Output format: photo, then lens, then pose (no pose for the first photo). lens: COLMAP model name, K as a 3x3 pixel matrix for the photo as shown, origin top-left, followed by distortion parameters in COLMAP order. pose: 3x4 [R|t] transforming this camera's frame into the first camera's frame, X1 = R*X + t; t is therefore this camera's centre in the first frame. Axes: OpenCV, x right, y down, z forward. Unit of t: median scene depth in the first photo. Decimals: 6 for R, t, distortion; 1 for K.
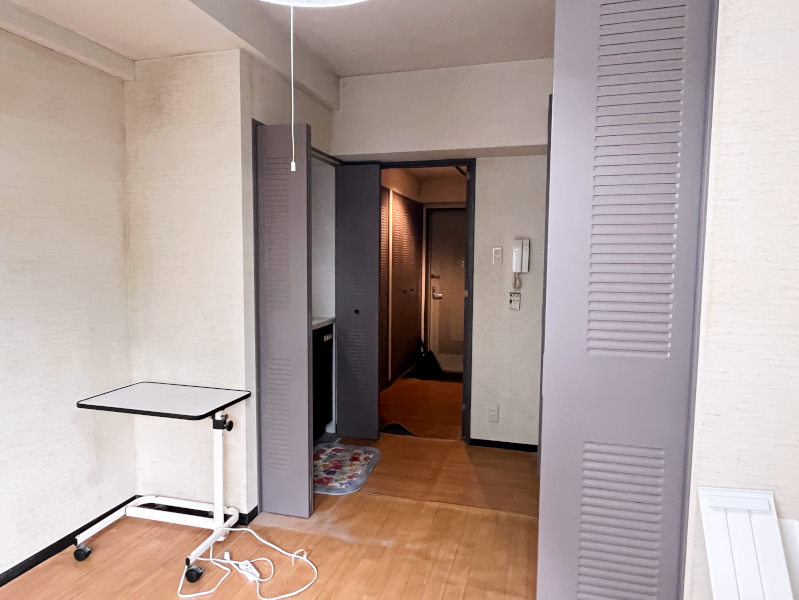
lens RADIAL K [[517.0, 0, 399.5], [0, 517.0, 300.0], [0, 0, 1]] dist [-0.028031, 0.000198]
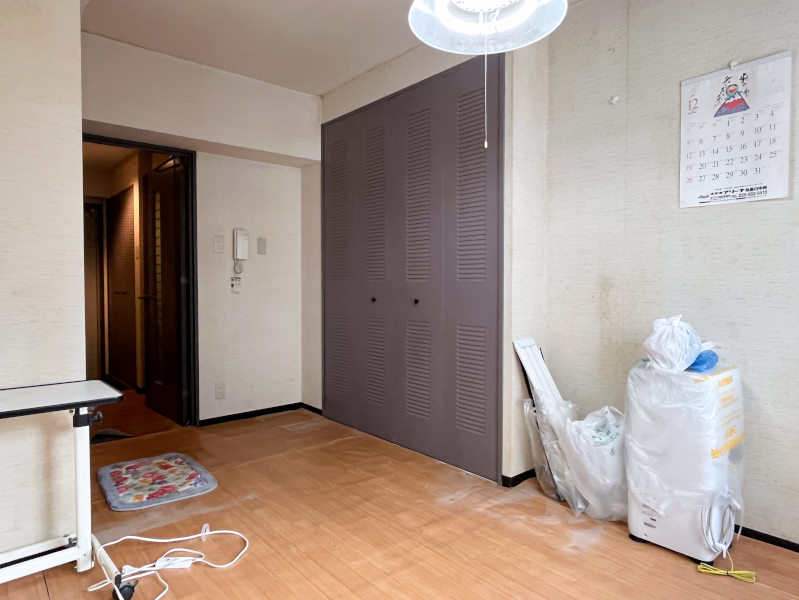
lens RADIAL K [[517.0, 0, 399.5], [0, 517.0, 300.0], [0, 0, 1]] dist [-0.028031, 0.000198]
pose [[0.537640, -0.036832, 0.842369, -0.714513], [0.081030, 0.996678, -0.008139, 0.097967], [-0.839272, 0.072633, 0.538839, 0.136995]]
